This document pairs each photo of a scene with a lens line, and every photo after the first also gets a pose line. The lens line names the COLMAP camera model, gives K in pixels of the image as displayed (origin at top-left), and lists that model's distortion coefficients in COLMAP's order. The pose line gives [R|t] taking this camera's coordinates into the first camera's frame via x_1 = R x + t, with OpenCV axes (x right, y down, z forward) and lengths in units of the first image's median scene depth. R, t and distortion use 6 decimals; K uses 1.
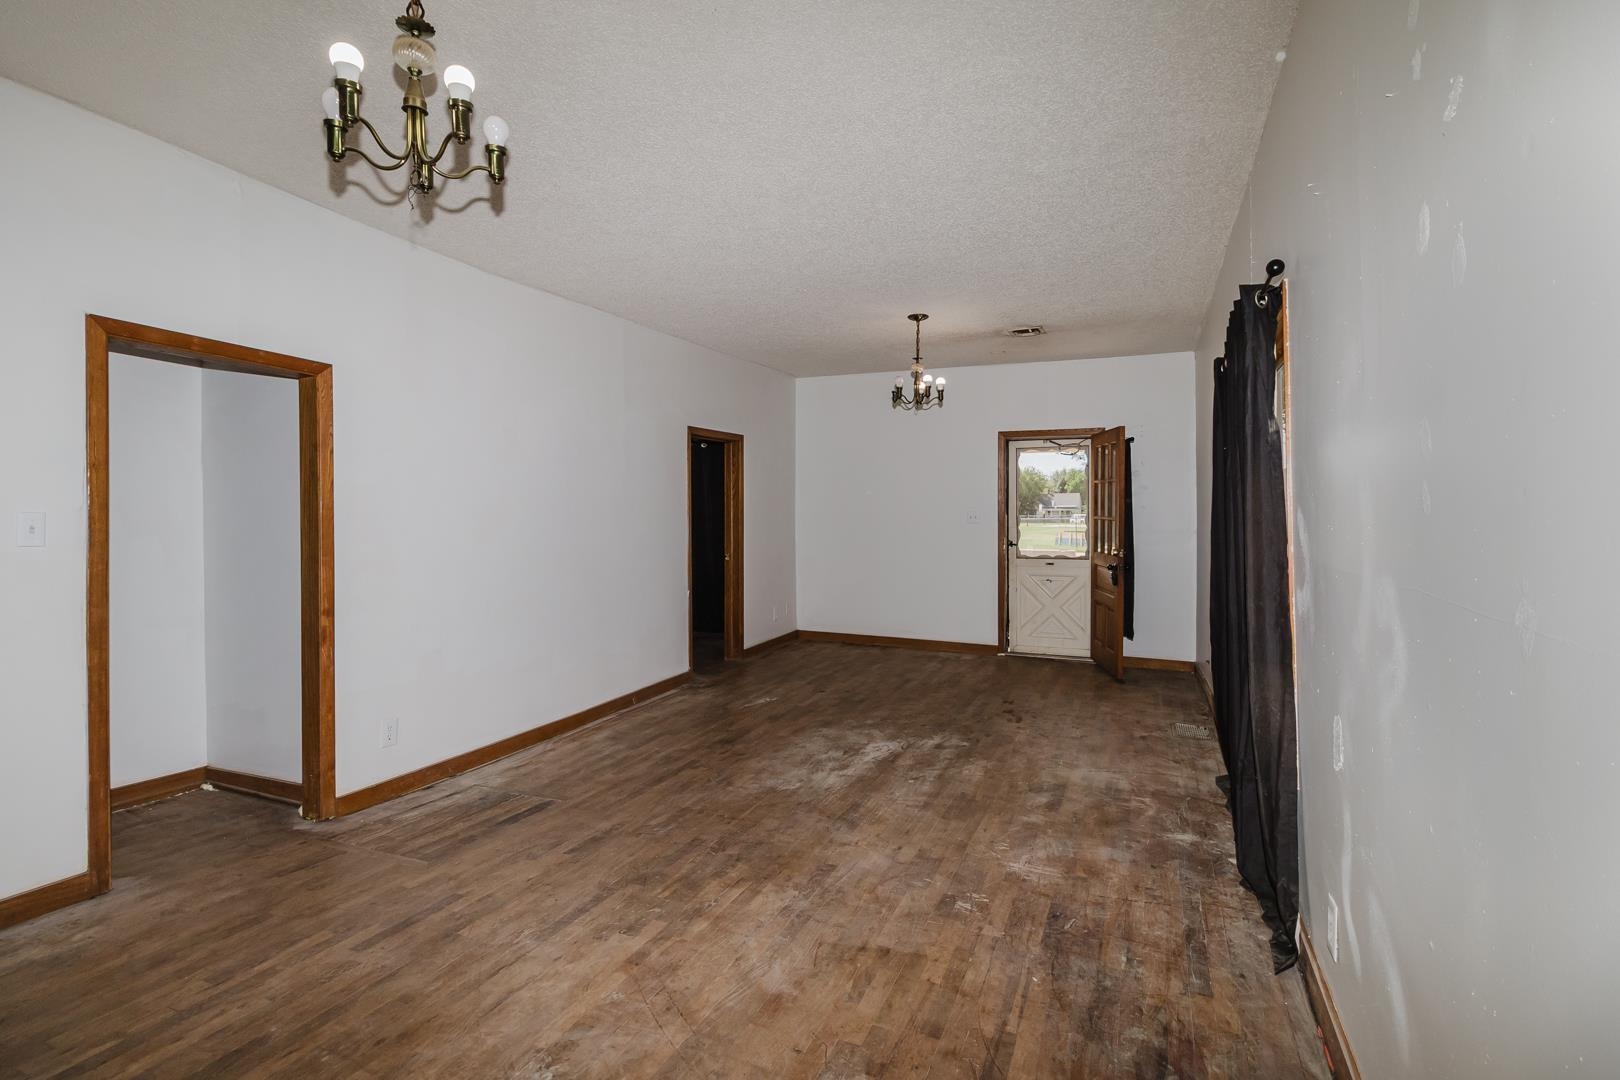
lens RADIAL K [[748.1, 0, 809.6], [0, 748.1, 527.5], [0, 0, 1]] dist [0.001837, 0.000386]
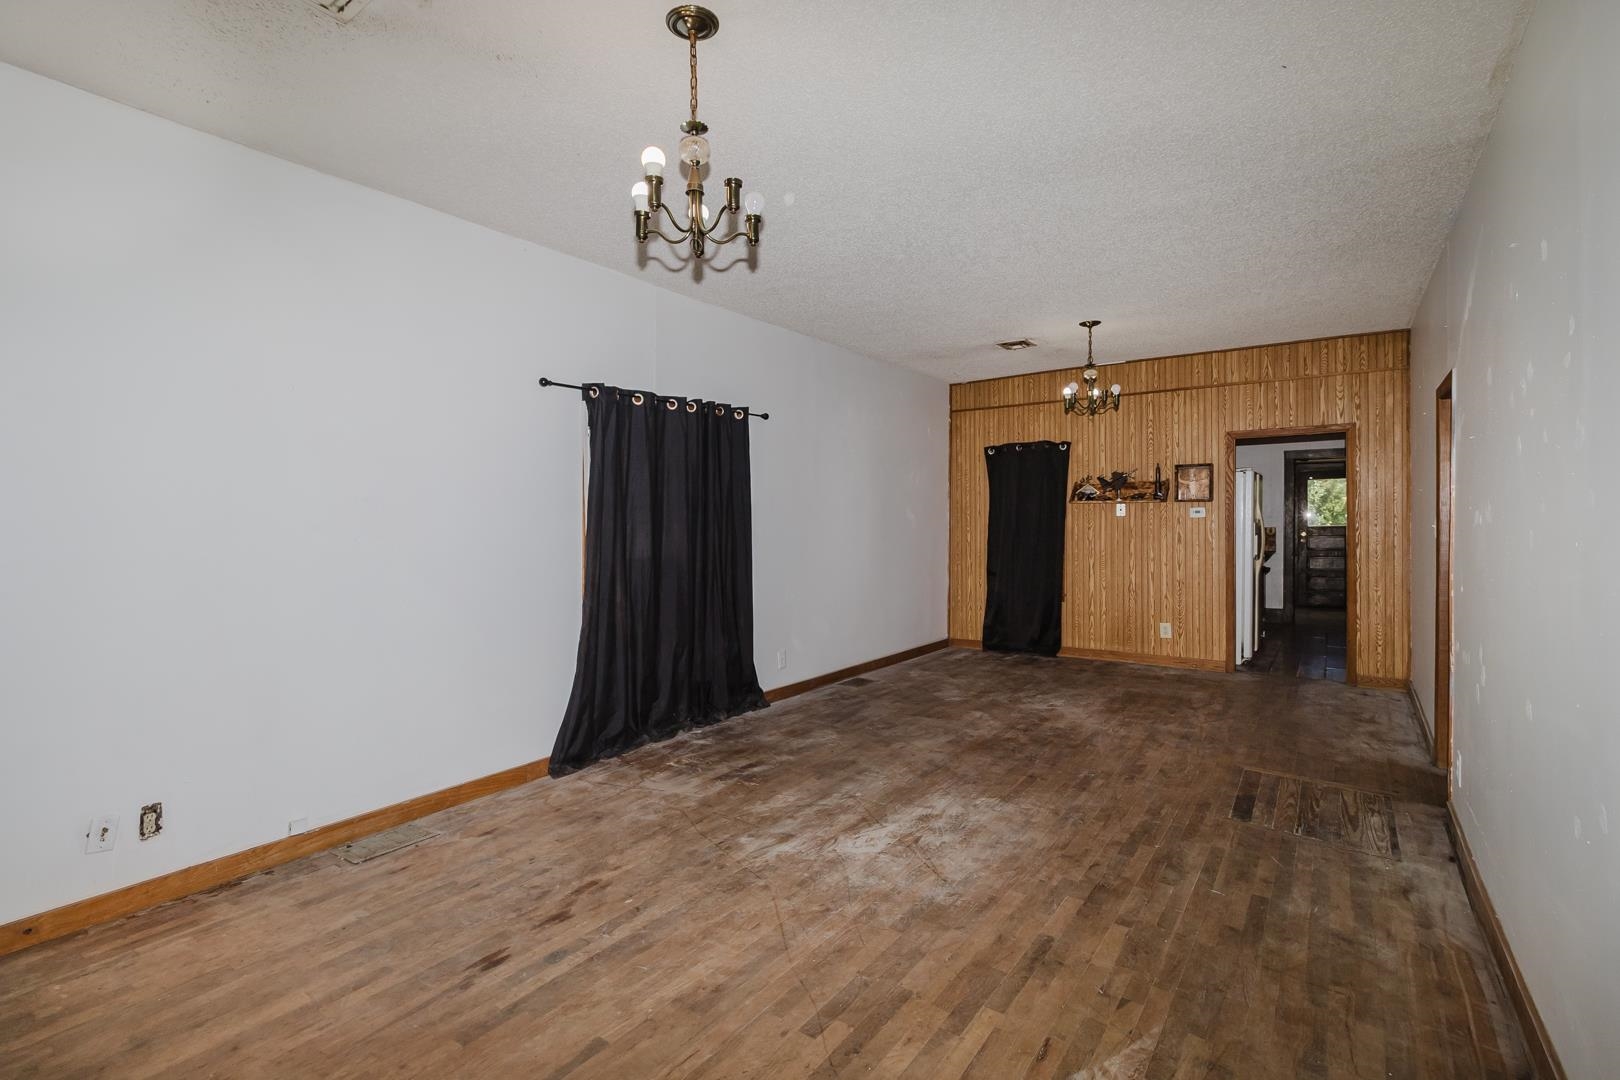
lens RADIAL K [[748.1, 0, 802.4], [0, 748.1, 530.5], [0, 0, 1]] dist [0.001837, 0.000386]
pose [[-0.979035, -0.002156, 0.203682, 0.010569], [0.004308, 0.999501, 0.031288, -0.035306], [-0.203648, 0.031510, -0.978537, 2.087821]]
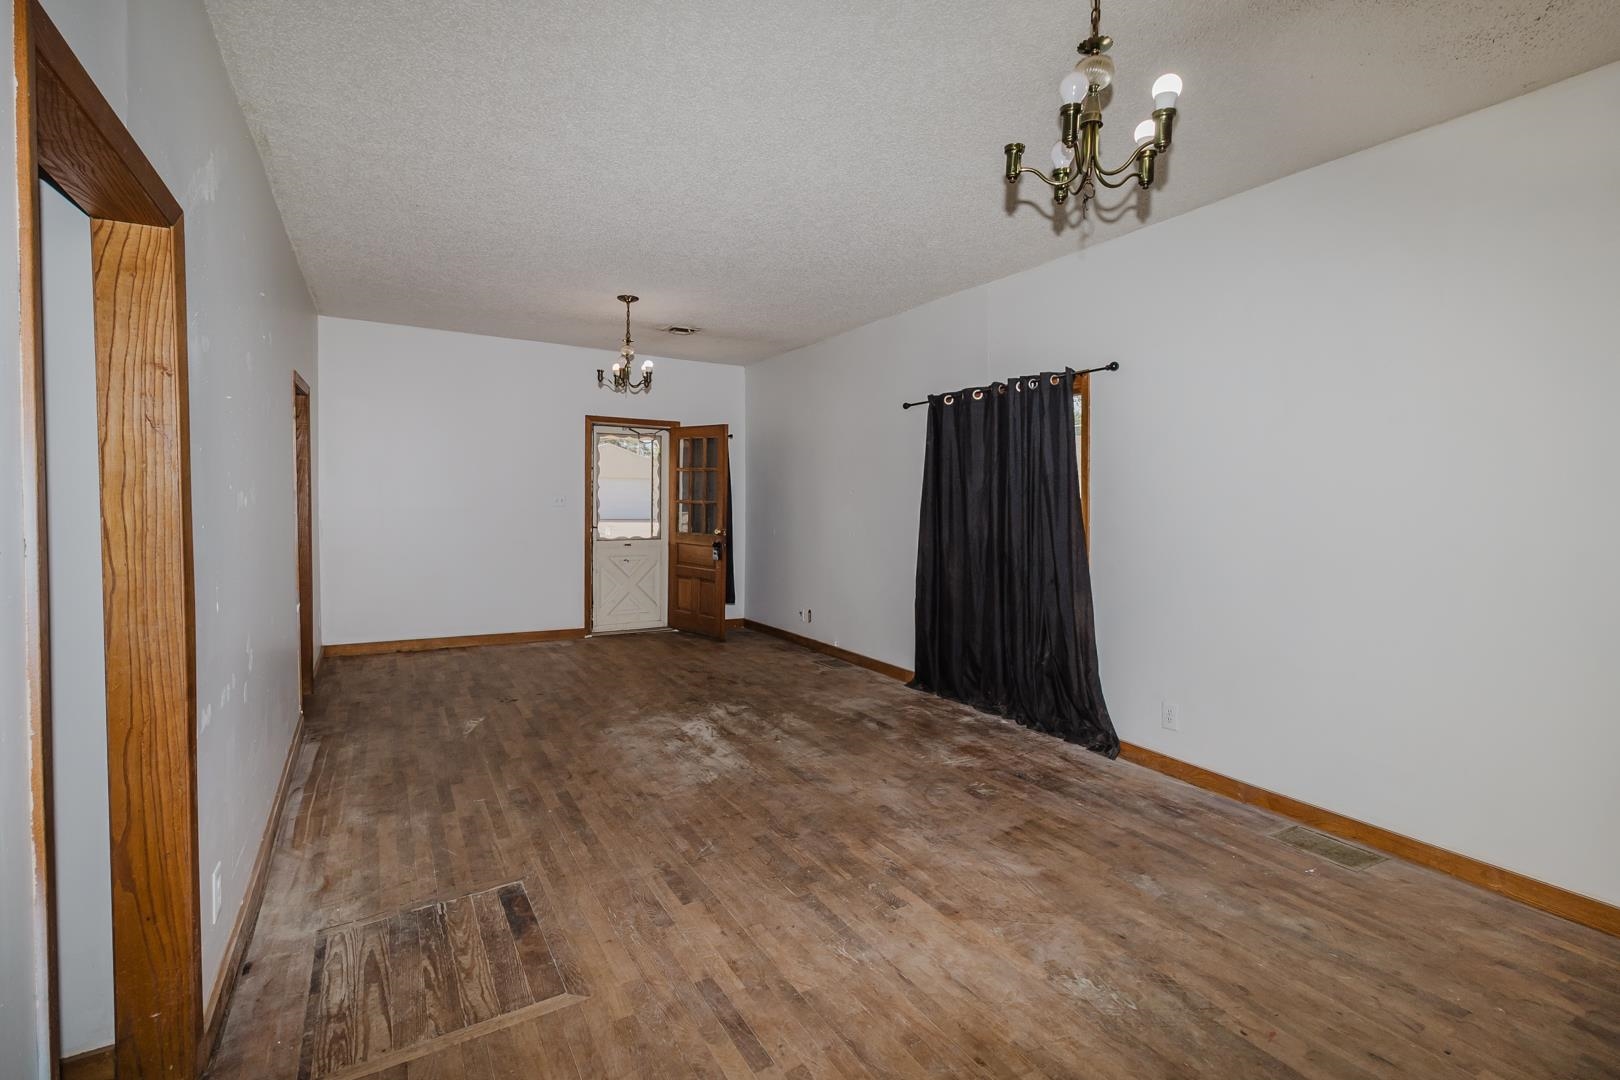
lens RADIAL K [[748.1, 0, 813.2], [0, 748.1, 530.6], [0, 0, 1]] dist [0.001837, 0.000386]
pose [[0.586808, -0.028827, 0.809213, -0.776713], [0.003107, 0.999439, 0.033350, -0.012477], [-0.809720, -0.017056, 0.586568, 0.333198]]
